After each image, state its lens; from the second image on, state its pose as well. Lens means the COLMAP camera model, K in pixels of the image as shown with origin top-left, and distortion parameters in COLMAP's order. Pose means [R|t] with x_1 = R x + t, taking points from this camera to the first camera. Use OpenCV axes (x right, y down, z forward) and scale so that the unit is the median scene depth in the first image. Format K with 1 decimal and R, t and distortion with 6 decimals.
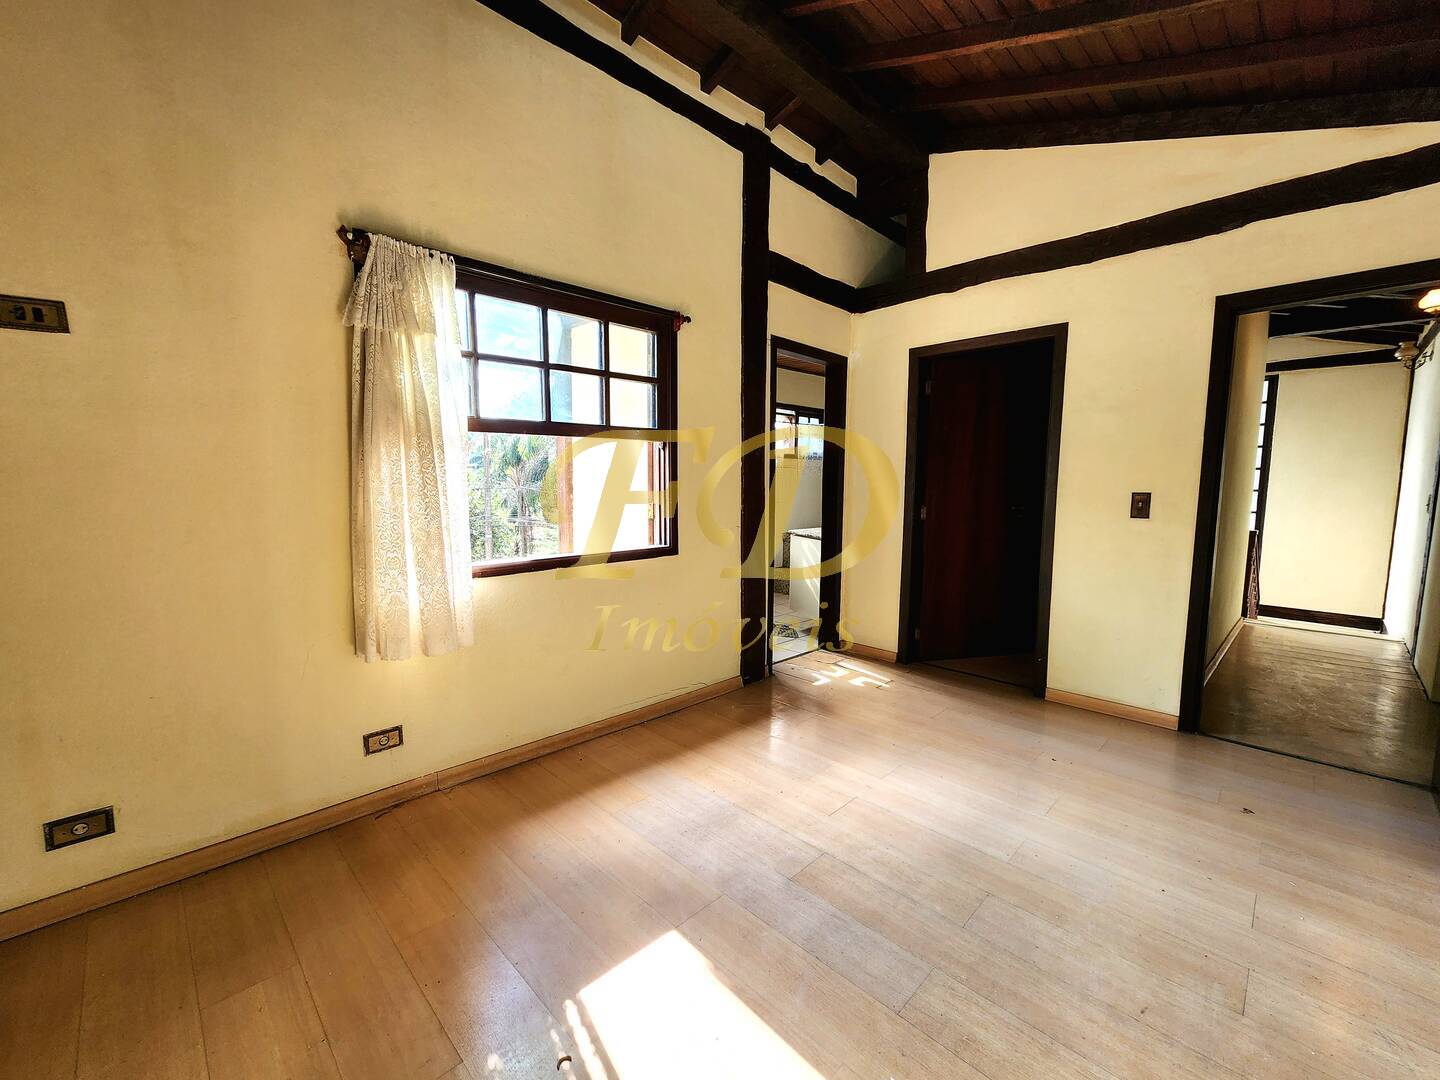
lens RADIAL K [[594.4, 0, 712.1], [0, 594.4, 539.7], [0, 0, 1]] dist [0.000182, 0.000461]
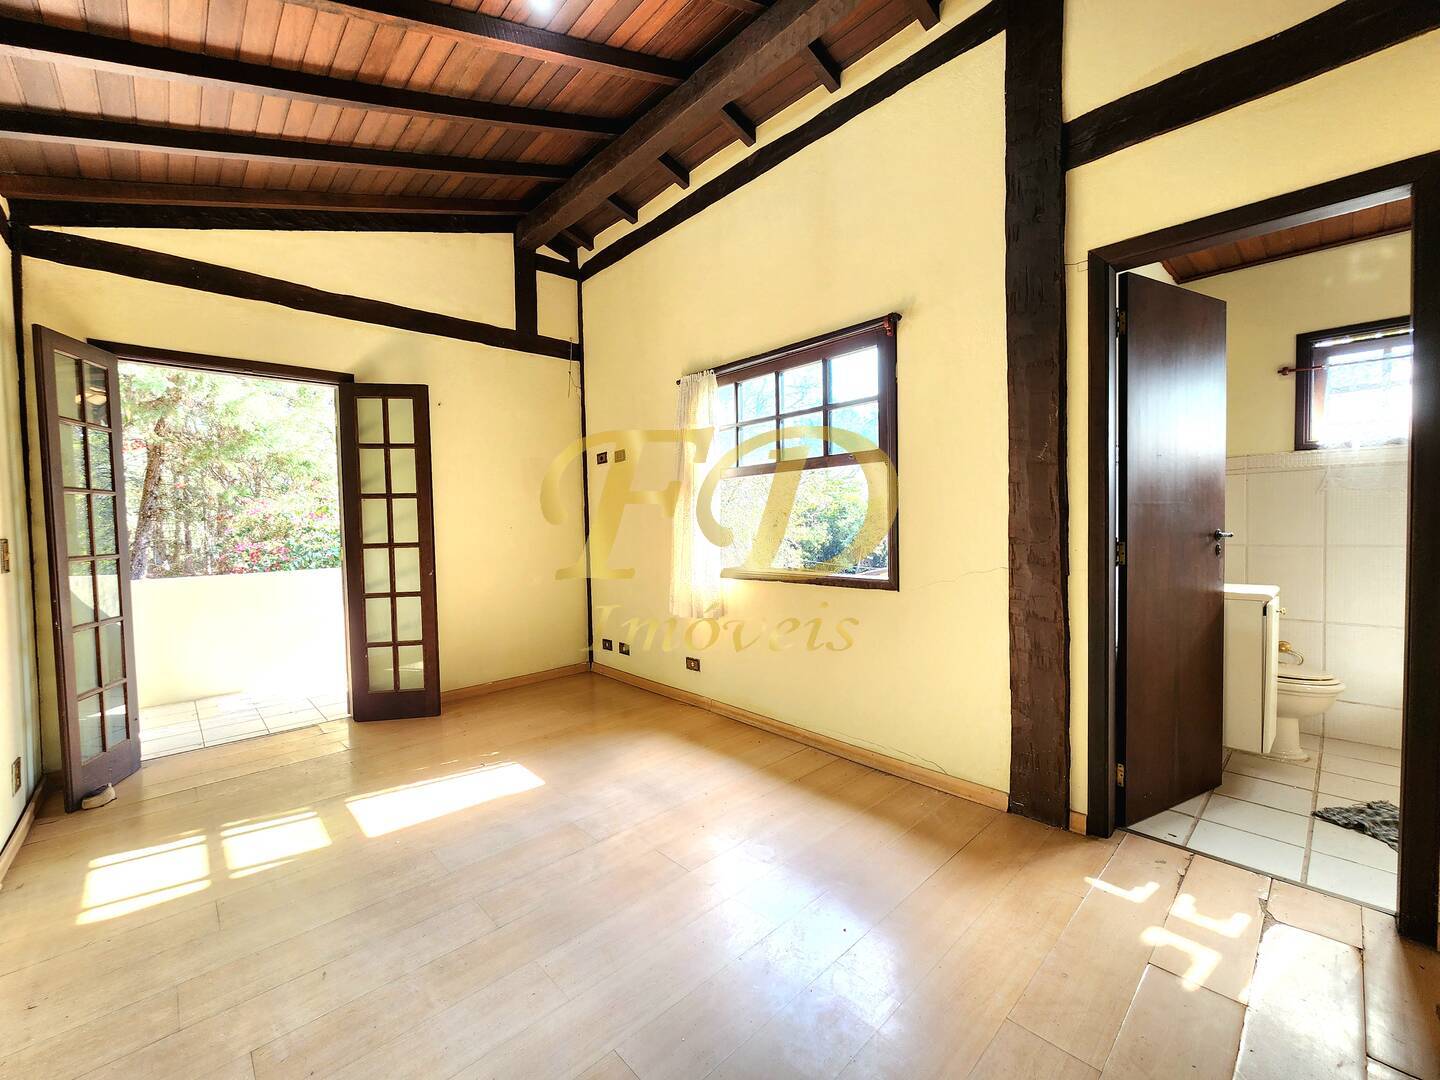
lens RADIAL K [[594.4, 0, 712.1], [0, 594.4, 539.7], [0, 0, 1]] dist [0.000182, 0.000461]
pose [[-0.031658, 0.028399, -0.999095, 0.910069], [-0.079575, 0.996352, 0.030843, -0.060384], [0.996326, 0.080479, -0.029282, 0.857406]]
